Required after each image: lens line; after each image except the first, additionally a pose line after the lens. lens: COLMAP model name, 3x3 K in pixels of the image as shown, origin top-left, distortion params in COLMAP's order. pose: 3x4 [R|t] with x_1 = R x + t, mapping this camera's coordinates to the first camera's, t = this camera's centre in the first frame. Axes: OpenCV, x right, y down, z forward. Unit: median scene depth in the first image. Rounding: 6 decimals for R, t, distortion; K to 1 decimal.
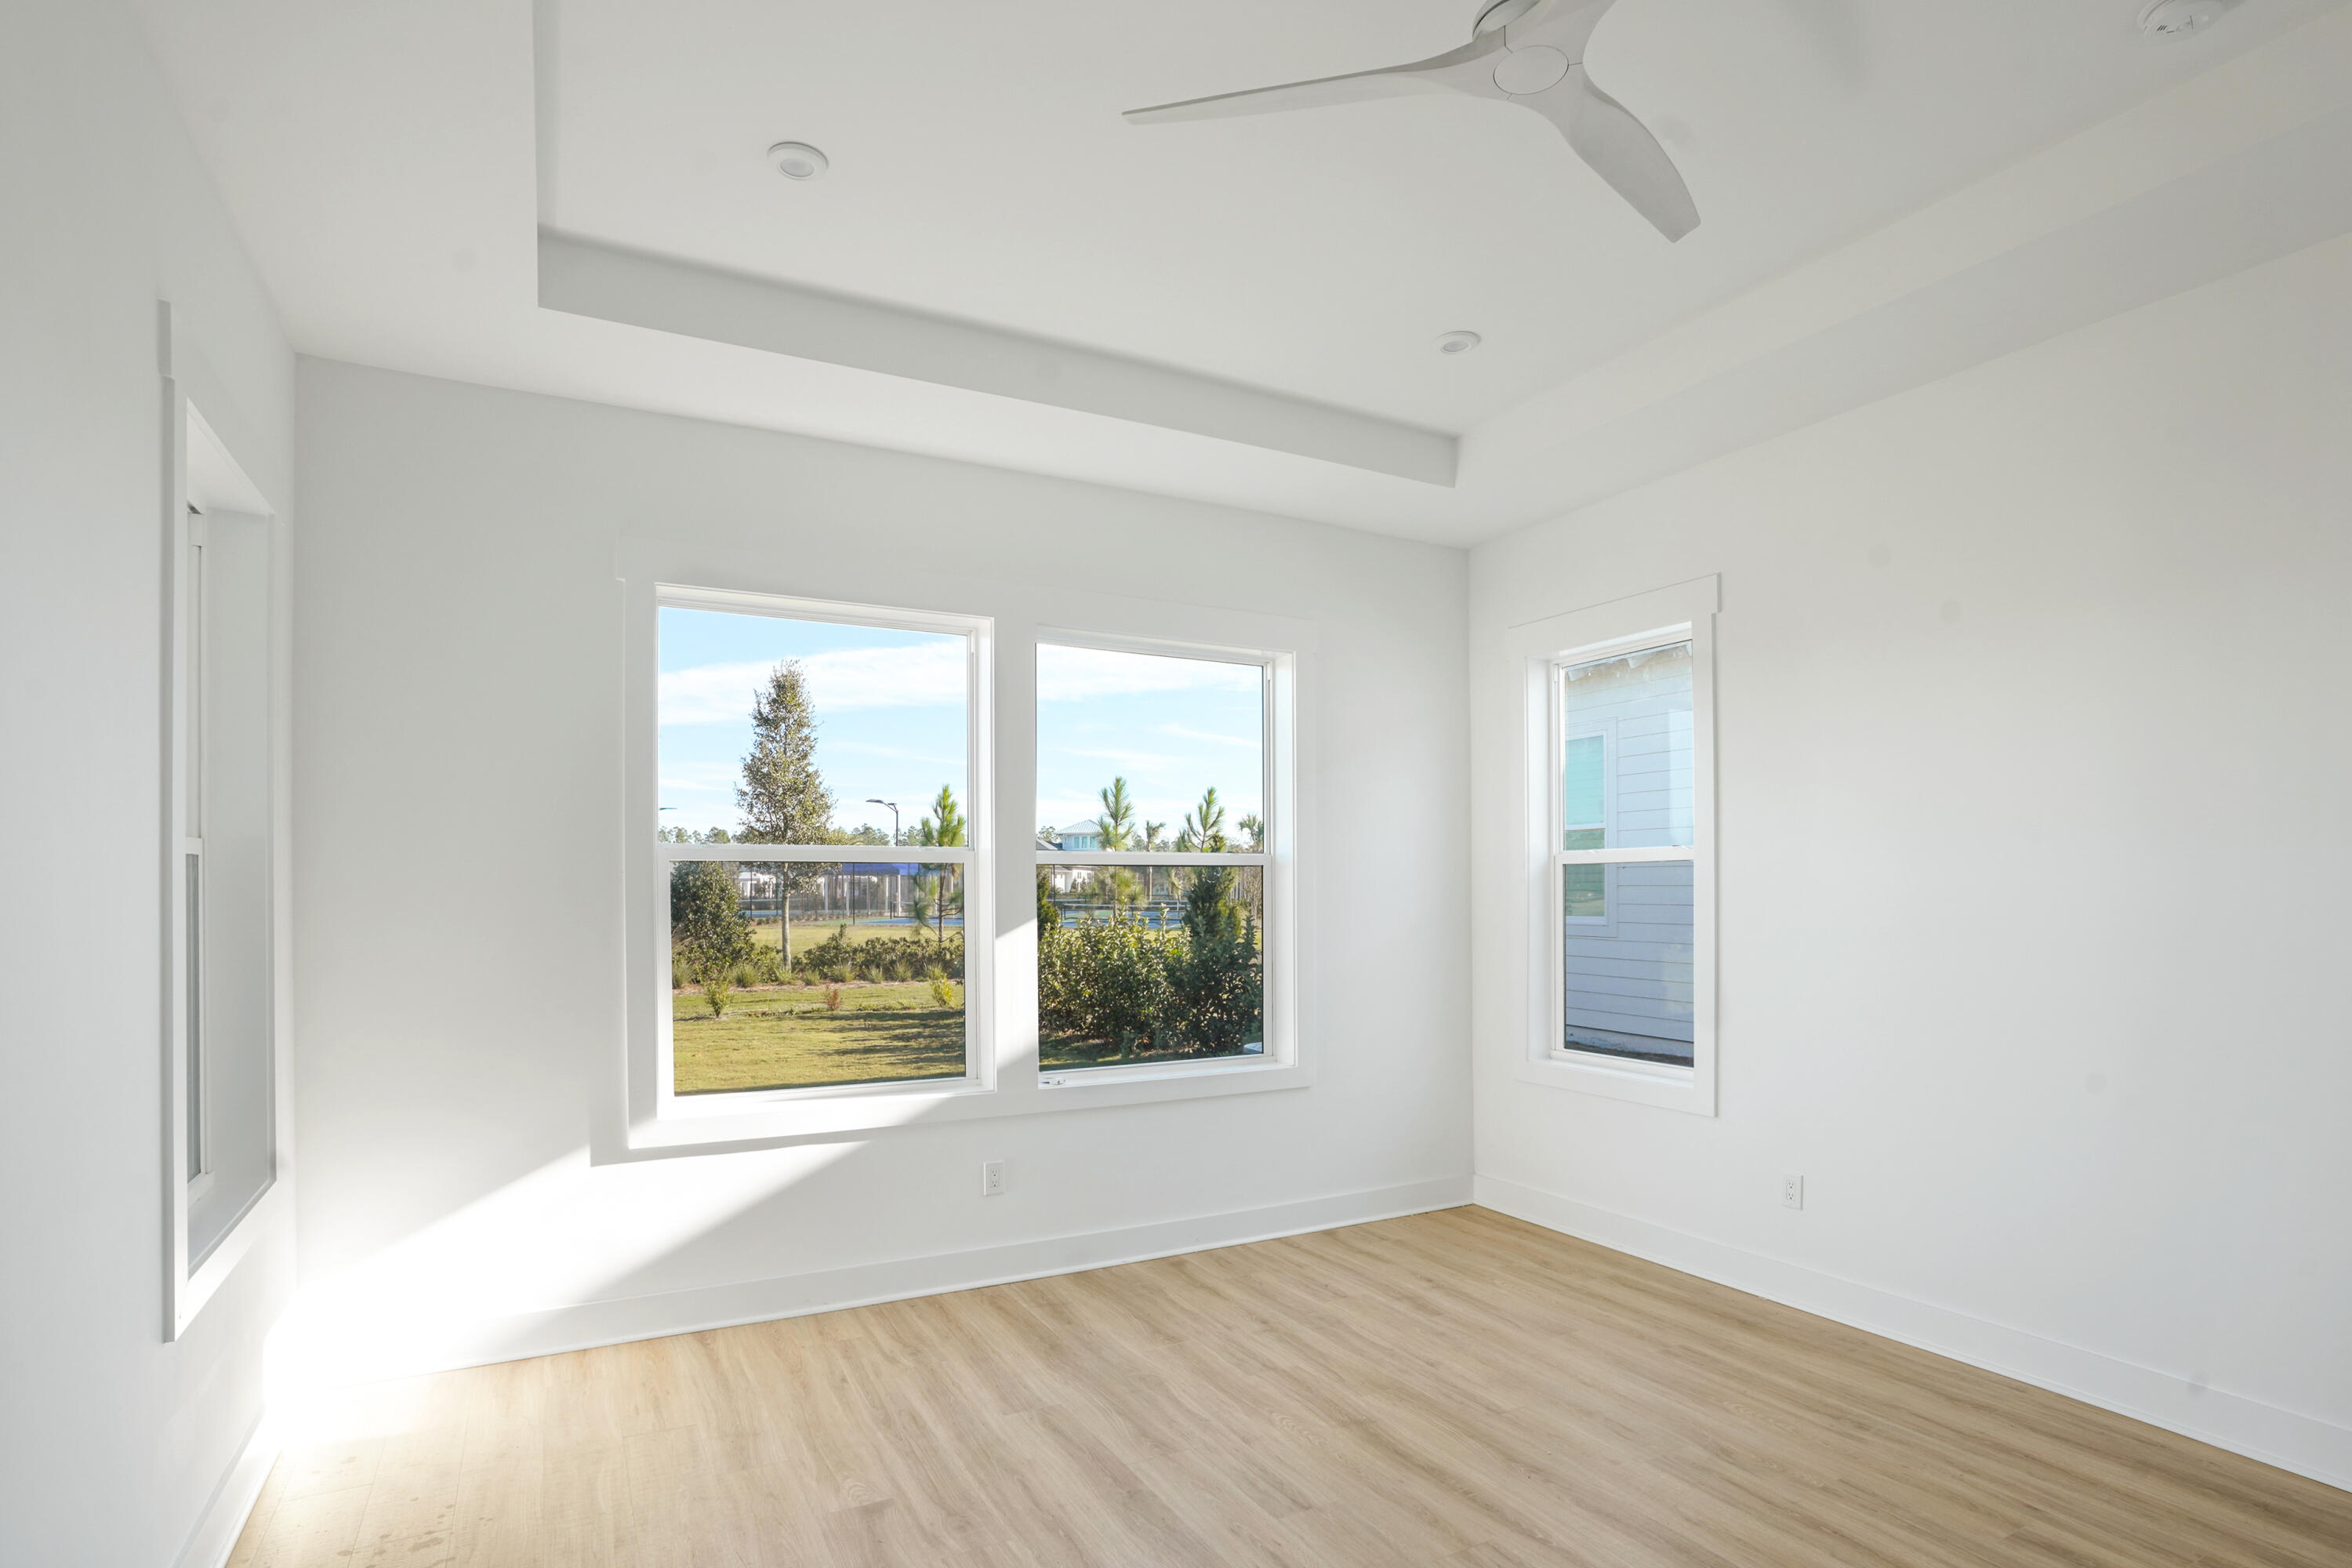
lens RADIAL K [[1099.0, 0, 1180.5], [0, 1099.0, 769.7], [0, 0, 1]] dist [-0.061384, 0.017752]
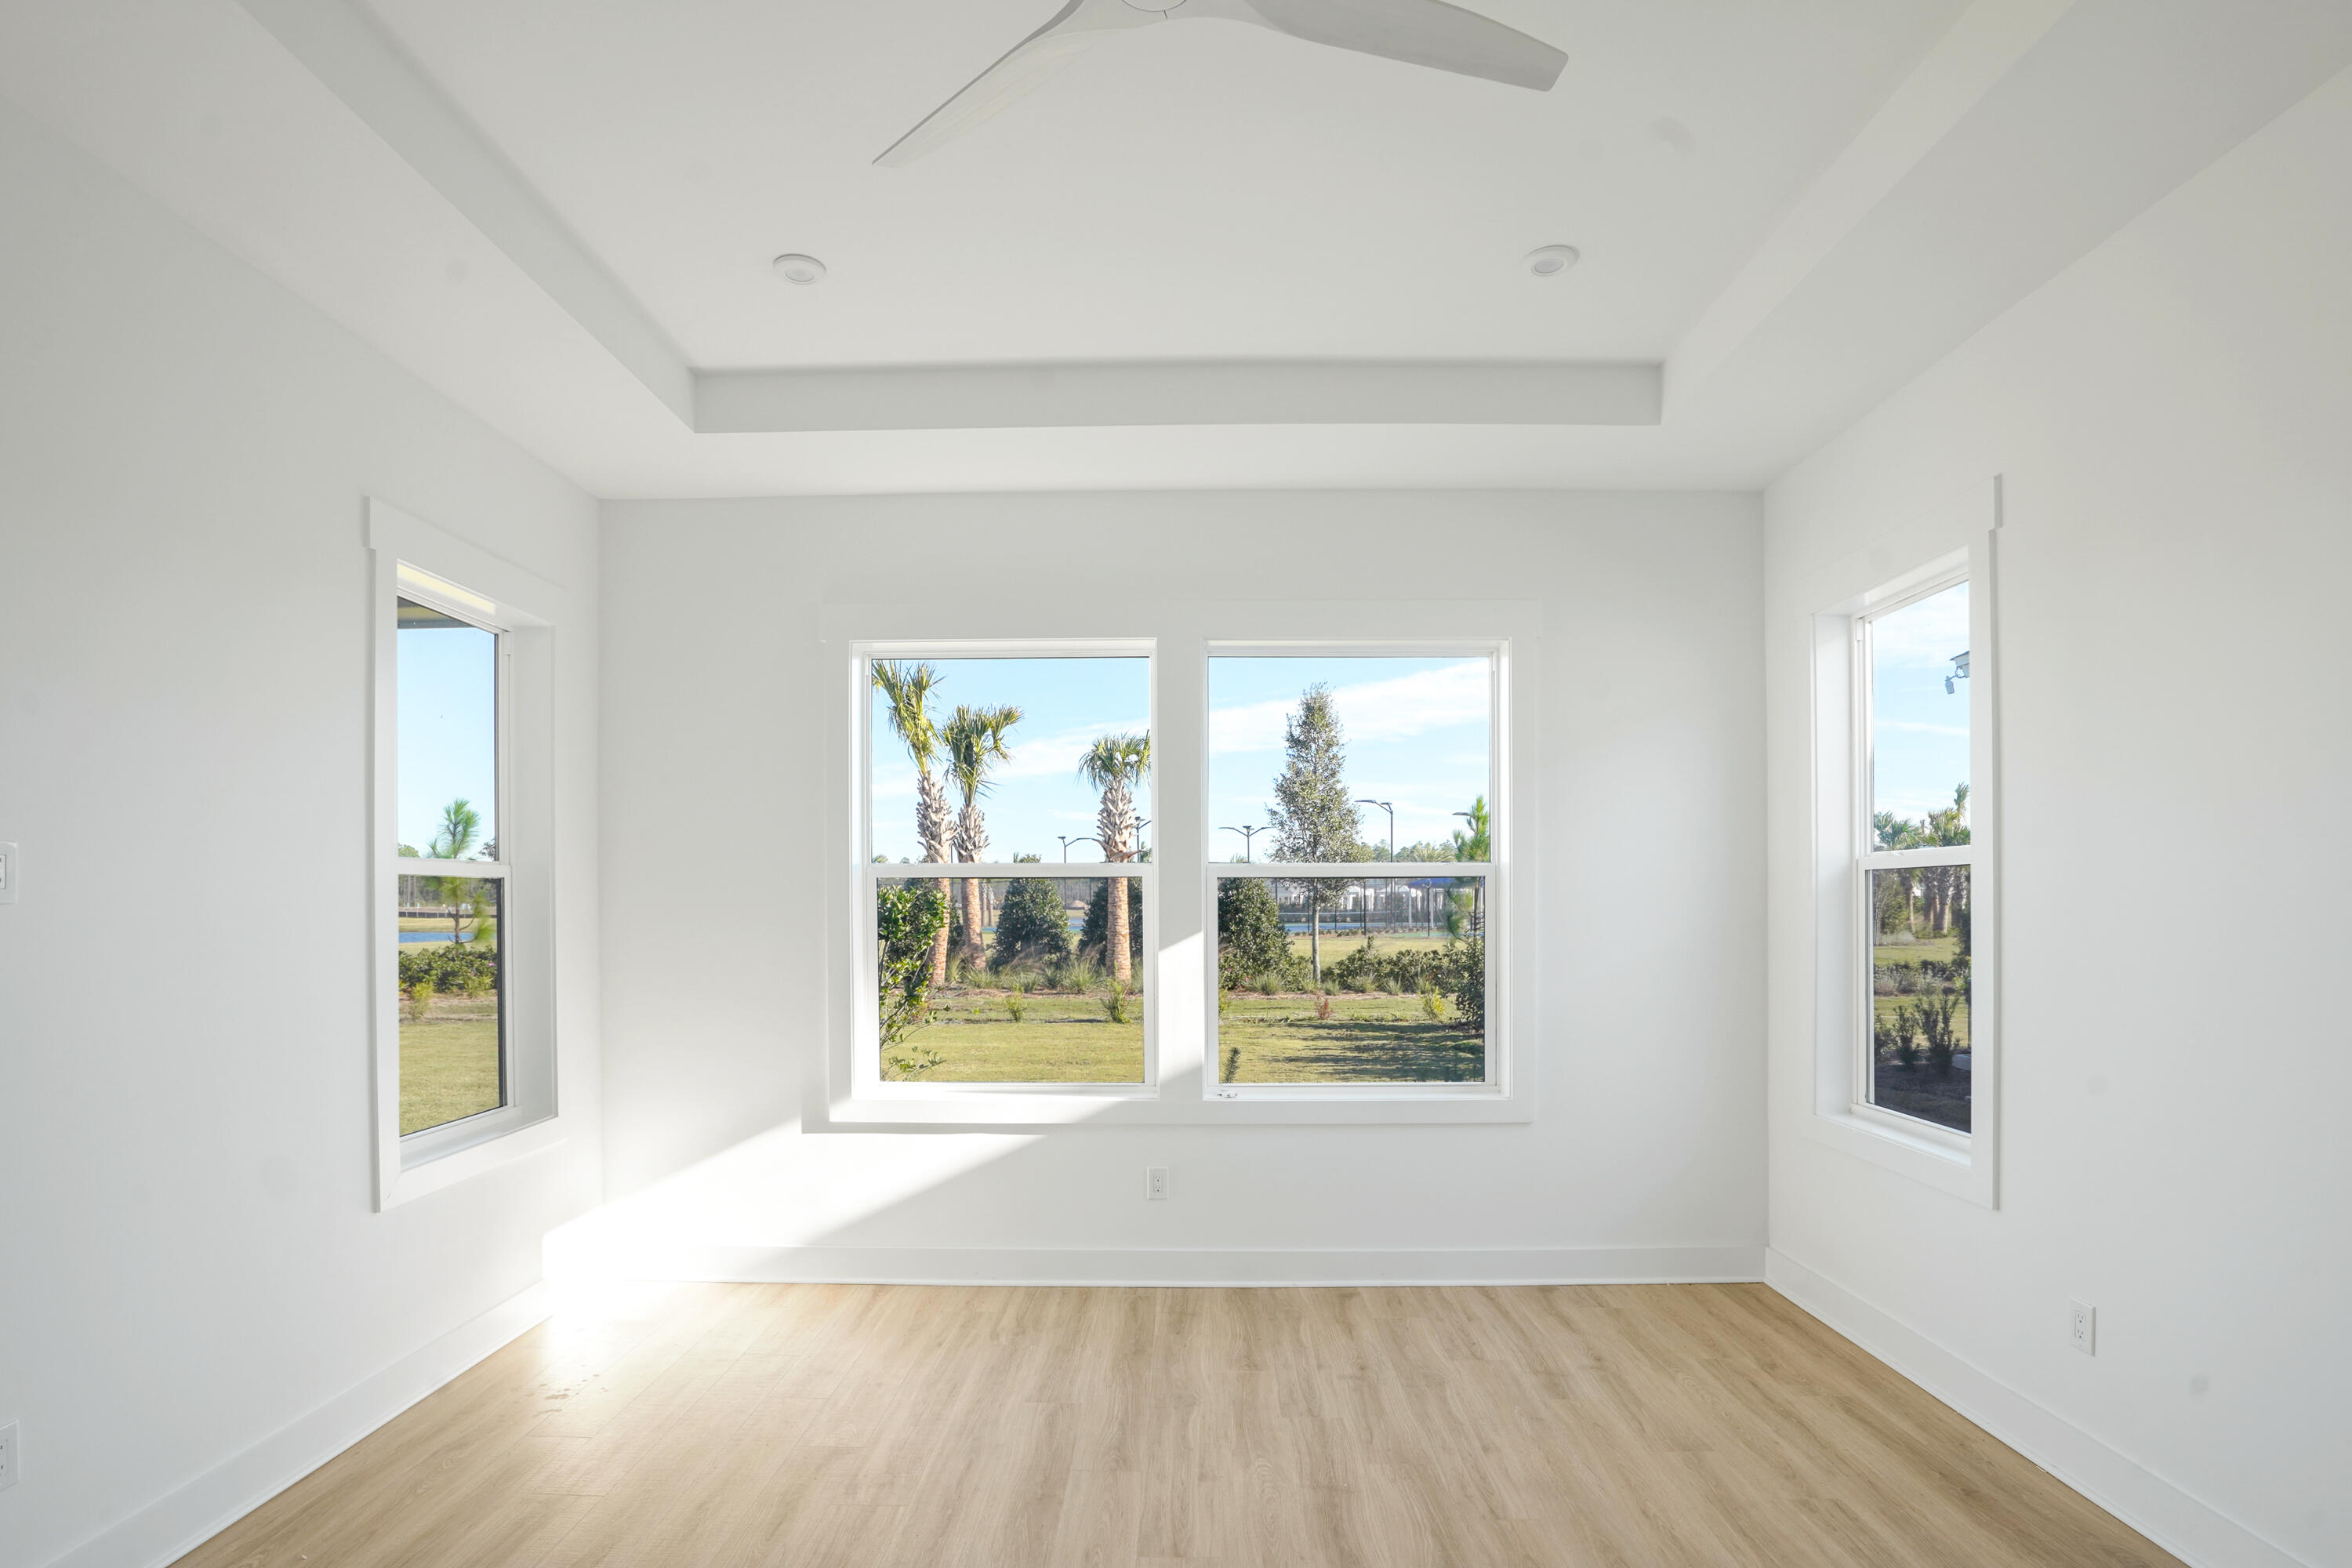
lens RADIAL K [[1103.1, 0, 1176.0], [0, 1103.1, 784.0], [0, 0, 1]] dist [-0.059620, 0.019588]
pose [[0.888231, -0.048027, -0.456880, 0.322449], [0.048931, 0.998753, -0.009860, 0.009260], [0.456784, -0.013597, 0.889474, 0.089150]]
